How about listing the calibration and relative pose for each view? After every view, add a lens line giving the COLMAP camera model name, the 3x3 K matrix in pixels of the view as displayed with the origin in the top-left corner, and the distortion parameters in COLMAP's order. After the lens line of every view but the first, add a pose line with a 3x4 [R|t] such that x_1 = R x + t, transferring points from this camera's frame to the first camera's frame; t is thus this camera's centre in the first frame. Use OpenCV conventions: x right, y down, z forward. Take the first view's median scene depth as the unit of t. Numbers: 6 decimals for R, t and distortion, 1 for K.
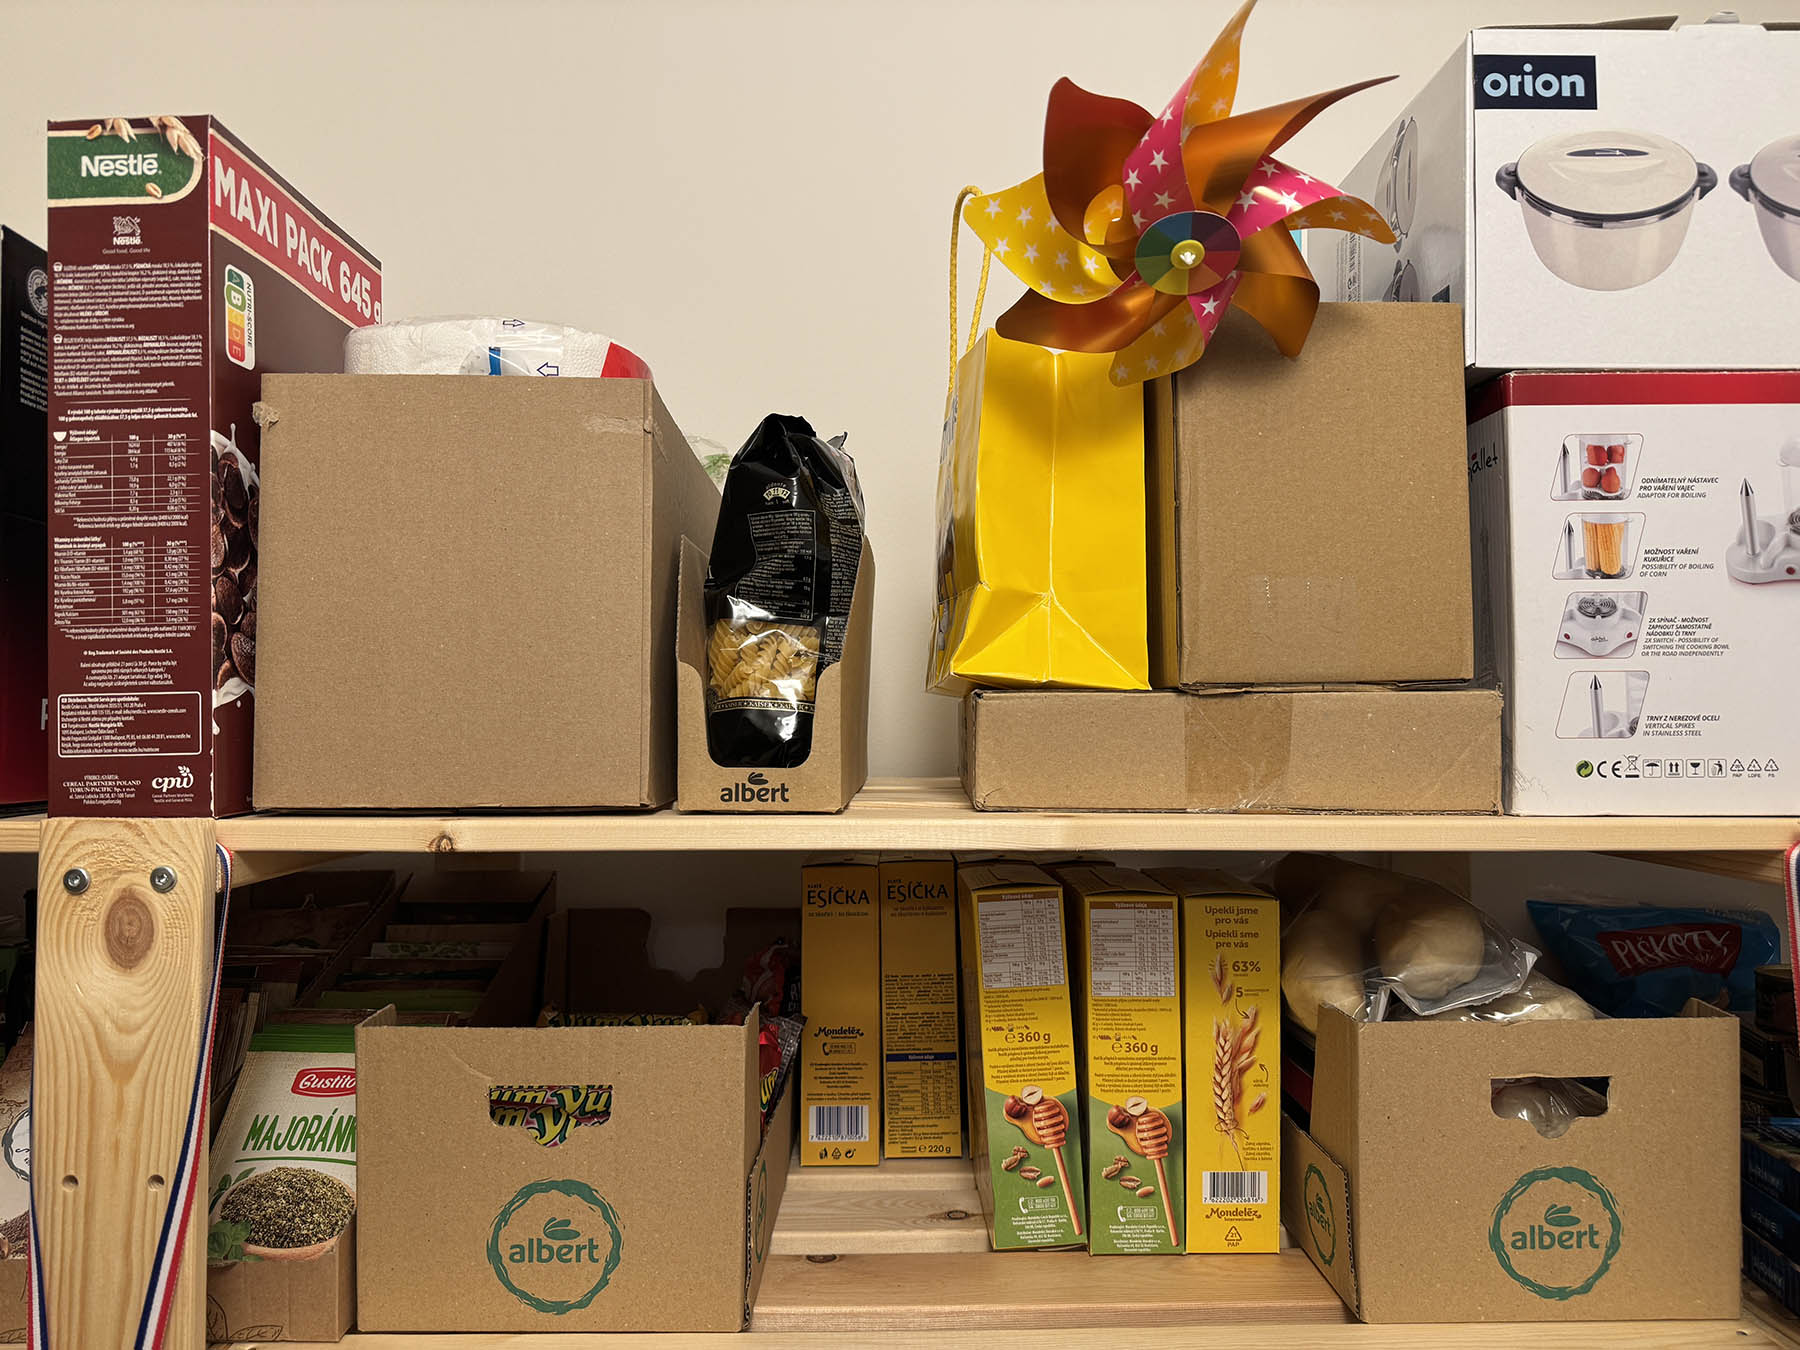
lens RADIAL K [[1188.9, 0, 900.0], [0, 1188.9, 675.0], [0, 0, 1]] dist [0.091423, -0.077014]
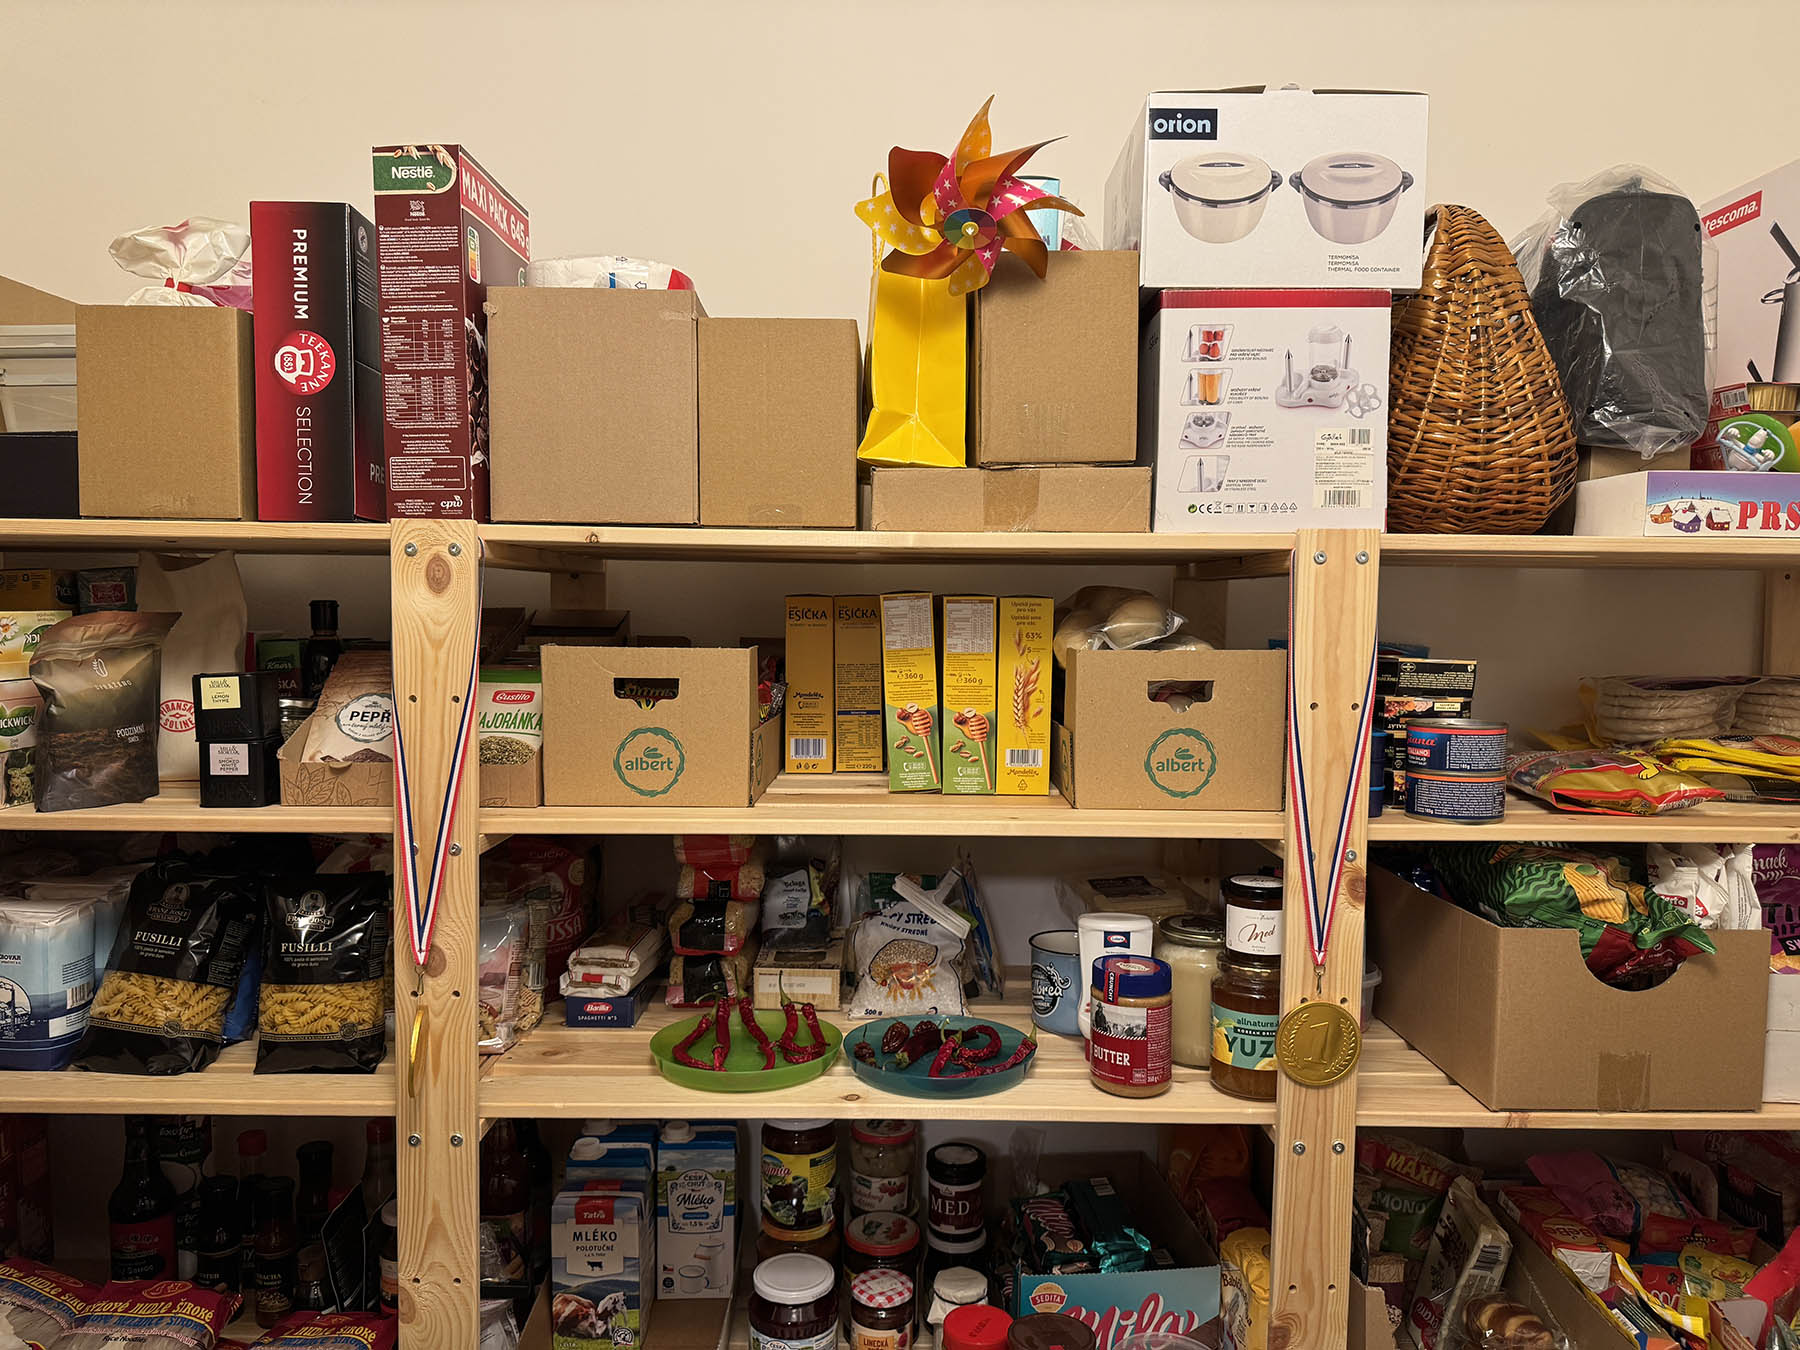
lens RADIAL K [[1236.9, 0, 900.0], [0, 1236.9, 675.0], [0, 0, 1]] dist [0.216744, -0.406503]
pose [[0.999701, 0.011048, -0.021795, 0.154212], [-0.009321, 0.996922, 0.077839, 0.186474], [0.022588, -0.077613, 0.996728, -0.961342]]
